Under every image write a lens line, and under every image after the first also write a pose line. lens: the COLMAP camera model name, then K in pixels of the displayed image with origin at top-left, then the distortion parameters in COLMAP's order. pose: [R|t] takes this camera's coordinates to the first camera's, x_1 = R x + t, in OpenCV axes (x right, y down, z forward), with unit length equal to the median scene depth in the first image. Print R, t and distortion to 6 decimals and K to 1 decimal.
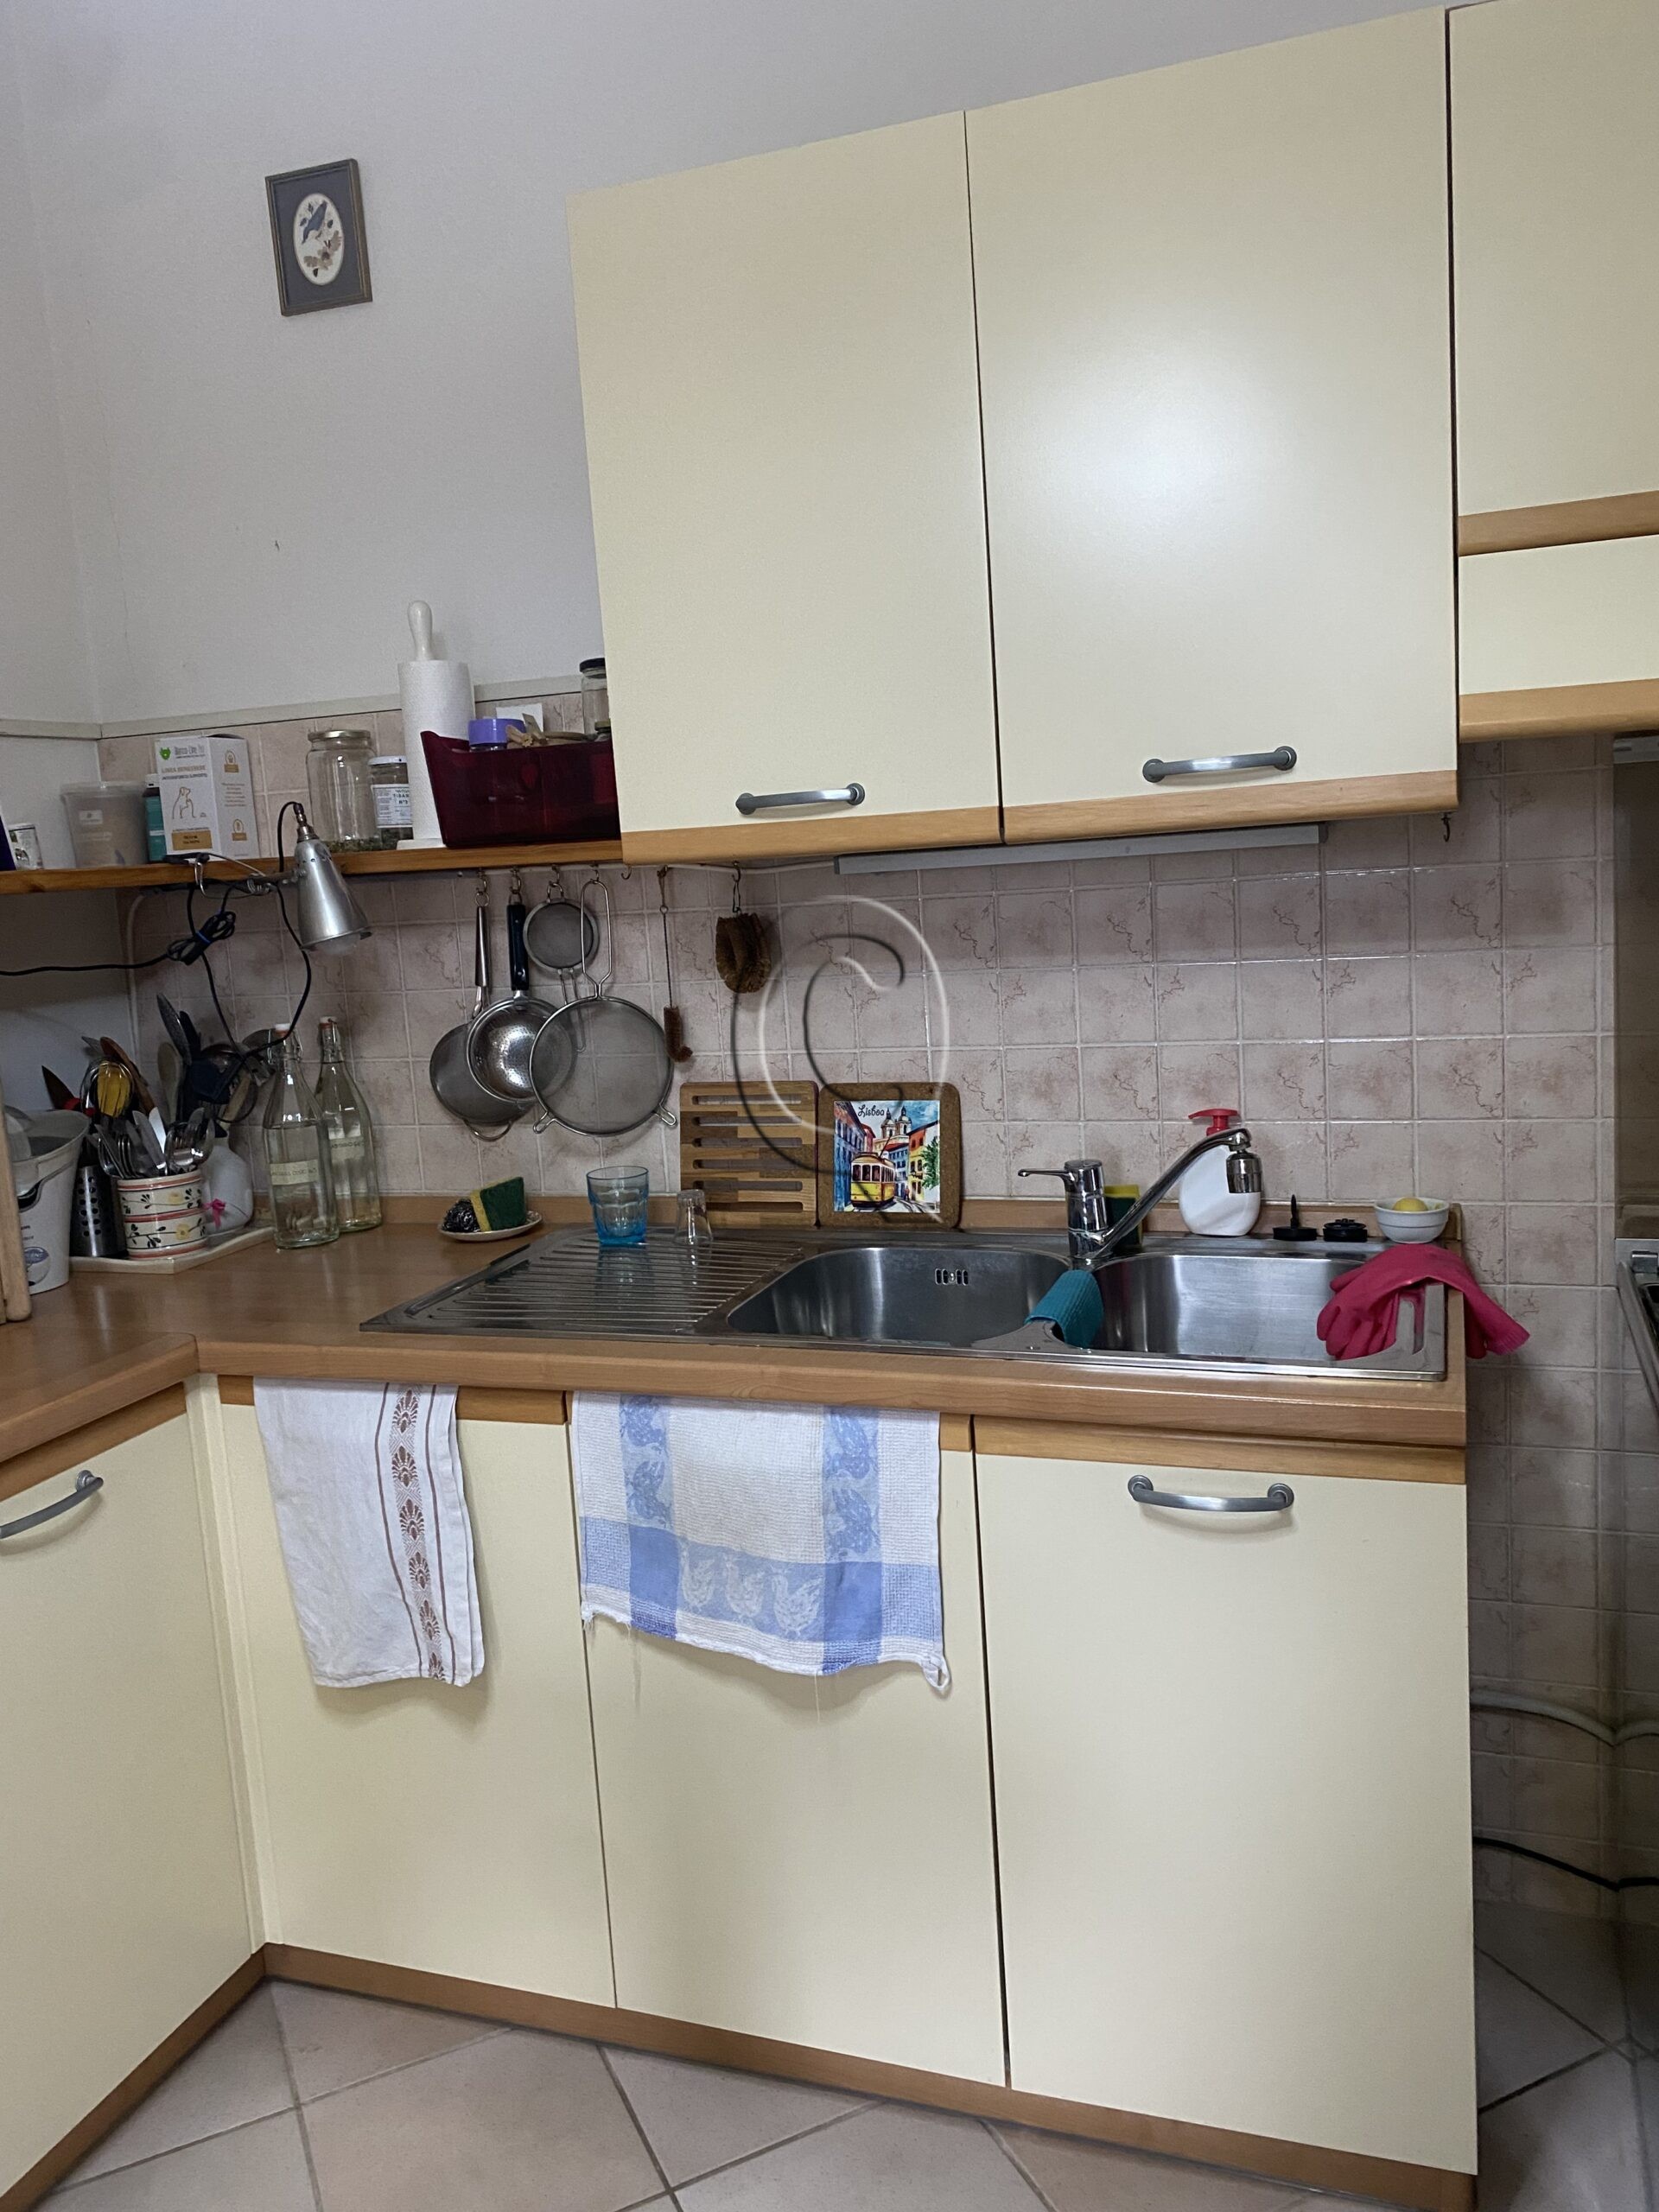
lens RADIAL K [[1683.6, 0, 827.9], [0, 1683.6, 1082.1], [0, 0, 1]] dist [0.015455, -0.010483]
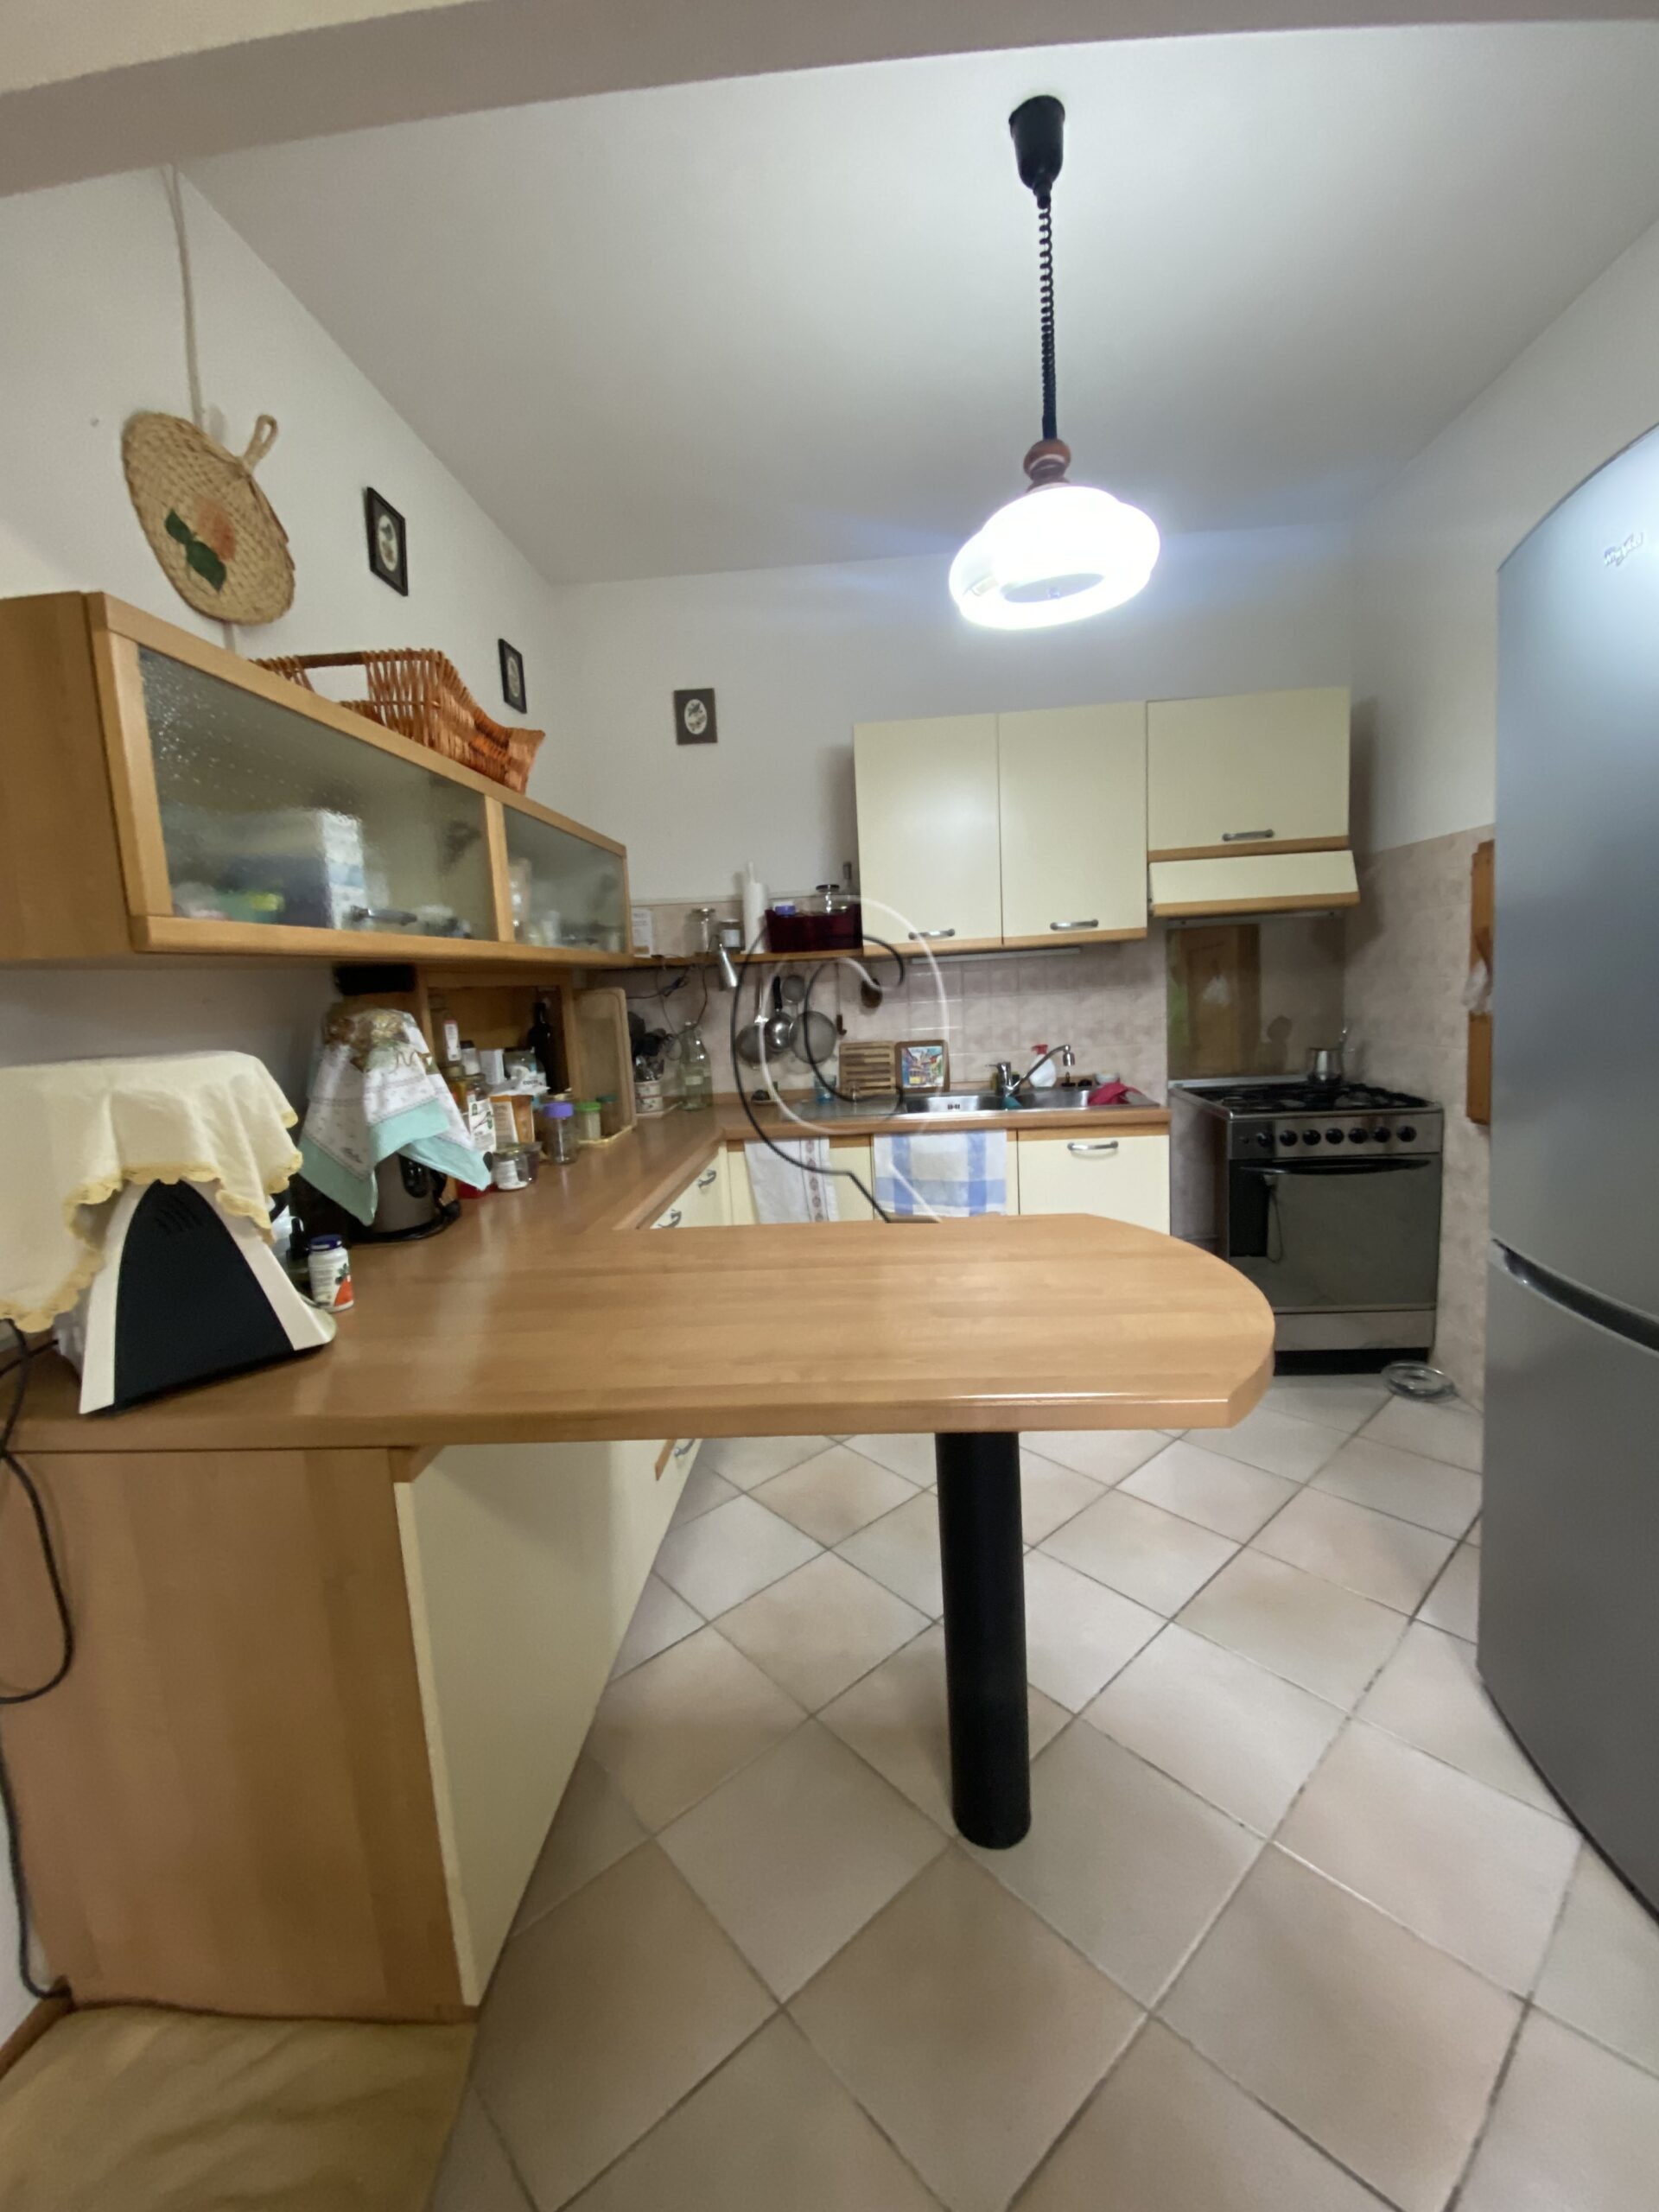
lens RADIAL K [[889.2, 0, 824.0], [0, 889.2, 1112.3], [0, 0, 1]] dist [0.014267, -0.000315]
pose [[0.966116, -0.031737, 0.256148, -0.516495], [0.031891, 0.999485, 0.003555, 0.112119], [-0.256129, 0.004734, 0.966631, -0.387090]]
